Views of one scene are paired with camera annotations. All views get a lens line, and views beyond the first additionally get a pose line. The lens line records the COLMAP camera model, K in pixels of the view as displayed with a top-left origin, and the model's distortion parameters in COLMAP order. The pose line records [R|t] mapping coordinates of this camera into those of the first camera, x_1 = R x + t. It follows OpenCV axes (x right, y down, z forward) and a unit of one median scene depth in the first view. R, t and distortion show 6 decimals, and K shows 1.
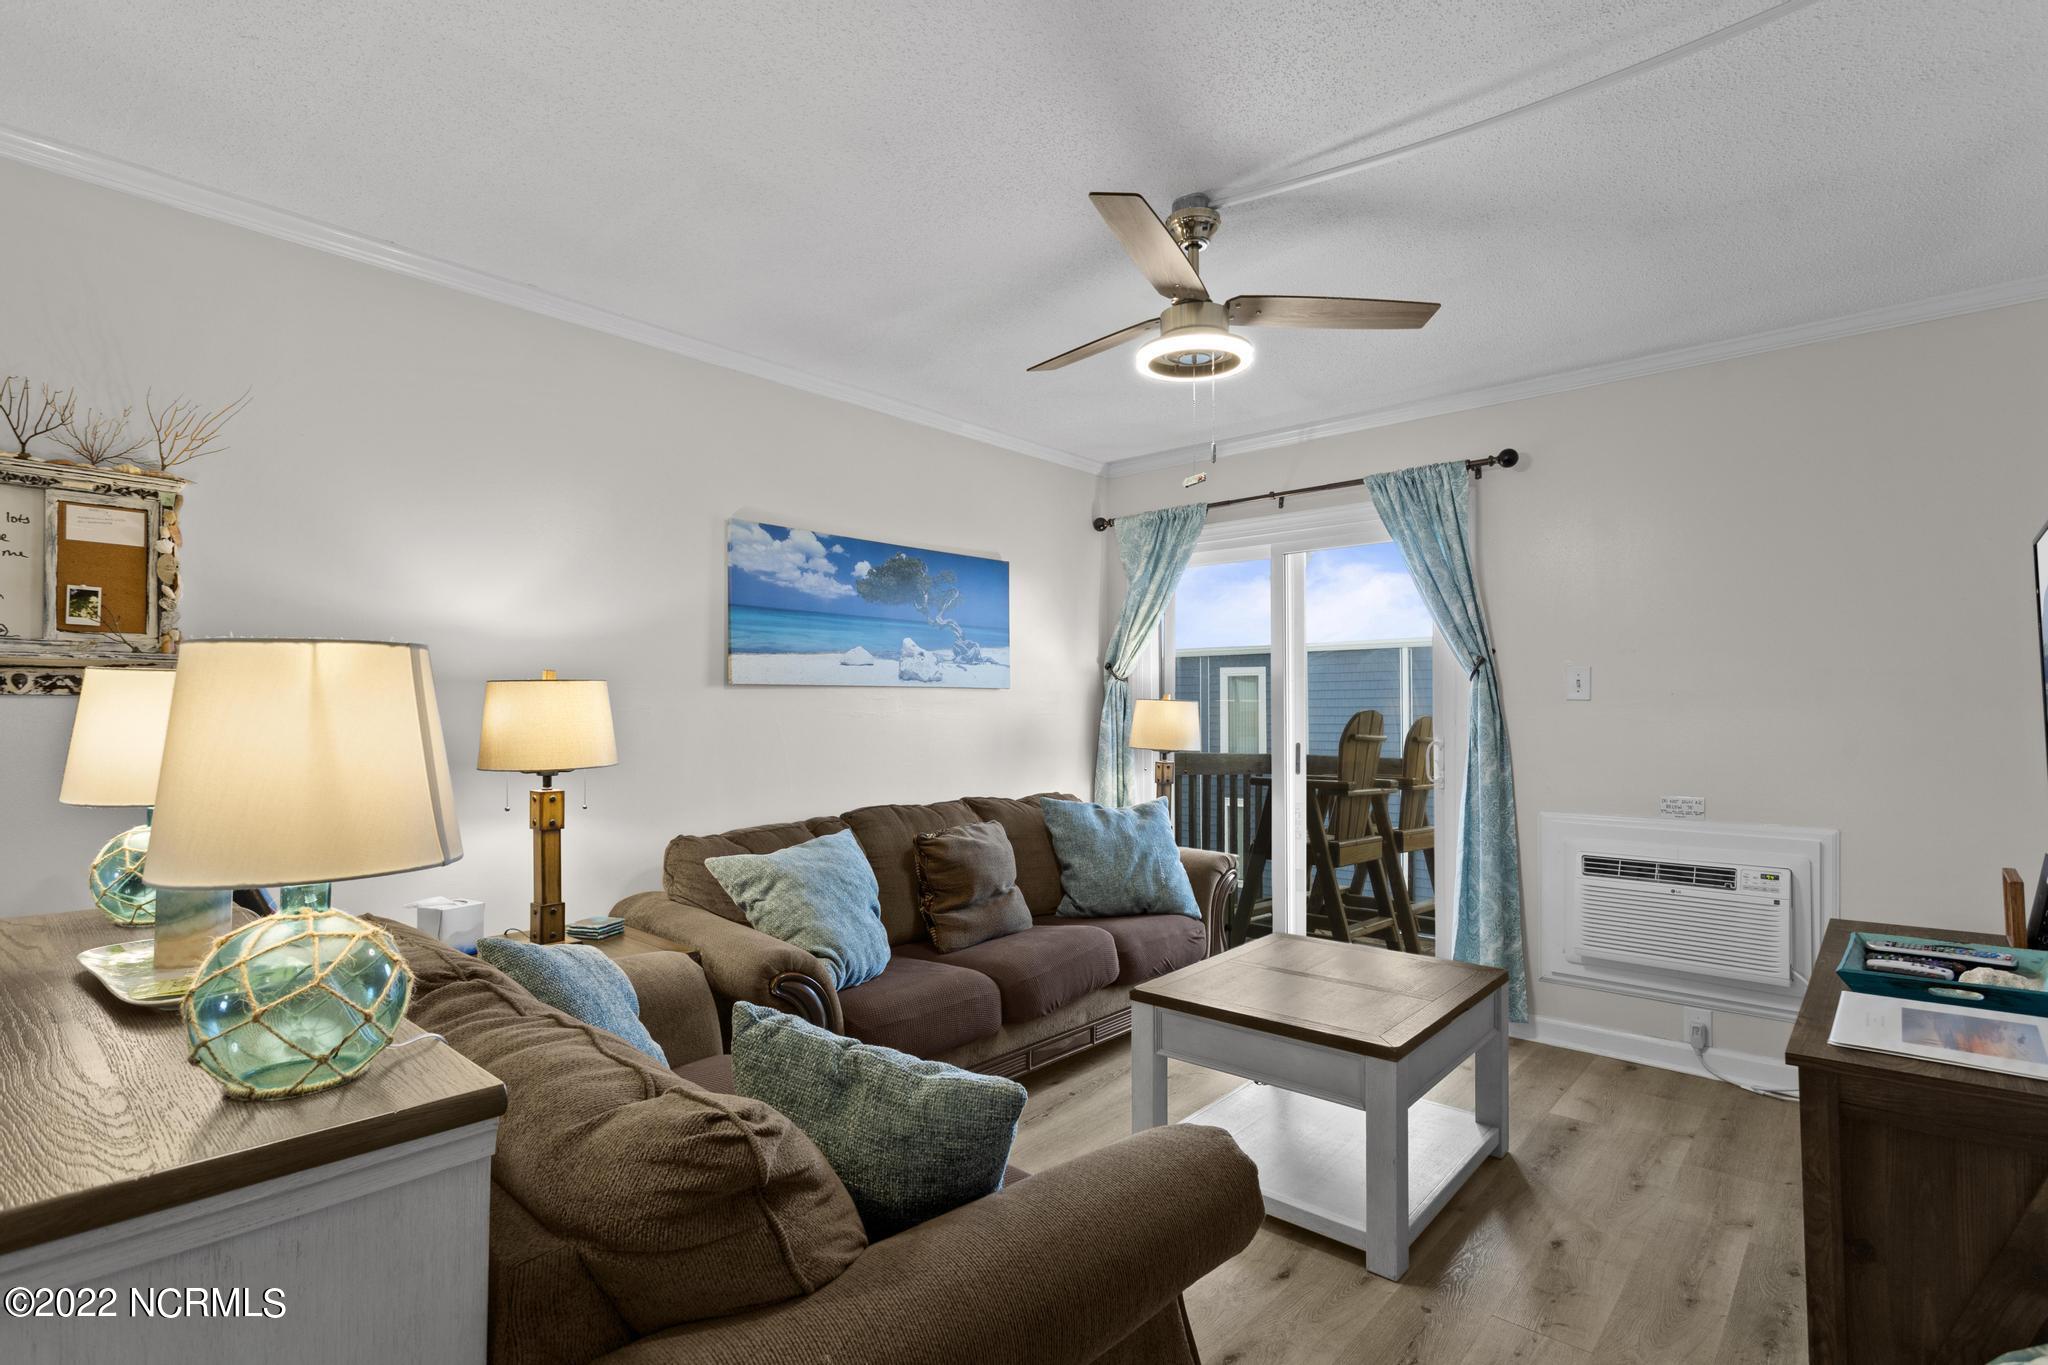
lens RADIAL K [[994.3, 0, 1024.8], [0, 994.3, 696.9], [0, 0, 1]] dist [0.001948, 0.001421]
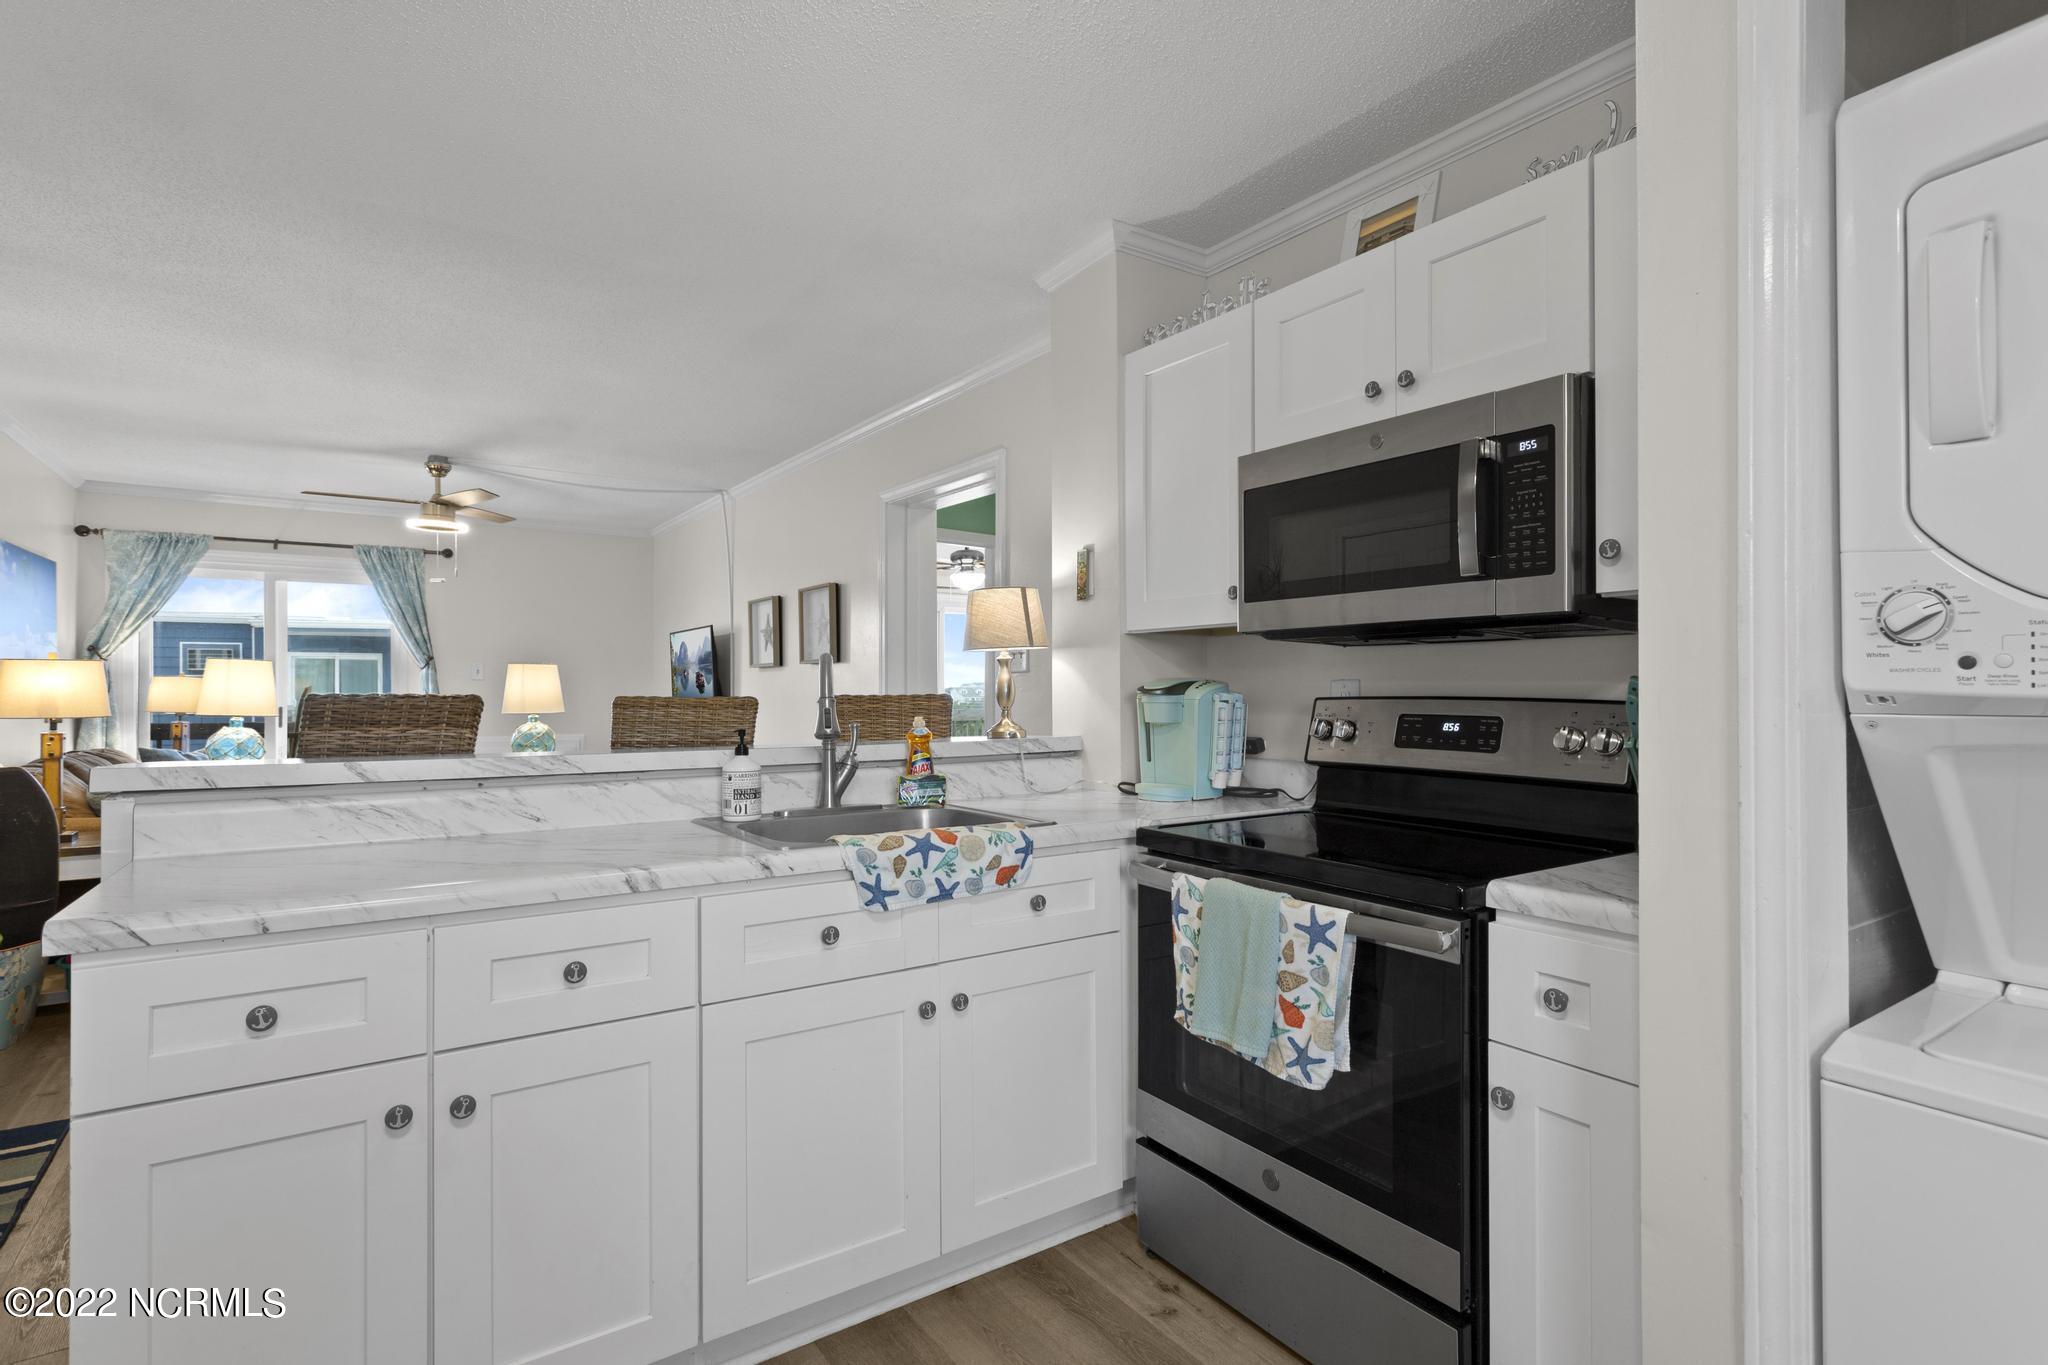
lens RADIAL K [[994.3, 0, 1024.8], [0, 994.3, 696.9], [0, 0, 1]] dist [0.001948, 0.001421]
pose [[0.240107, -0.005924, 0.970728, -1.094240], [-0.010675, 0.999905, 0.008742, 0.007691], [-0.970688, -0.012461, 0.240021, -0.535573]]
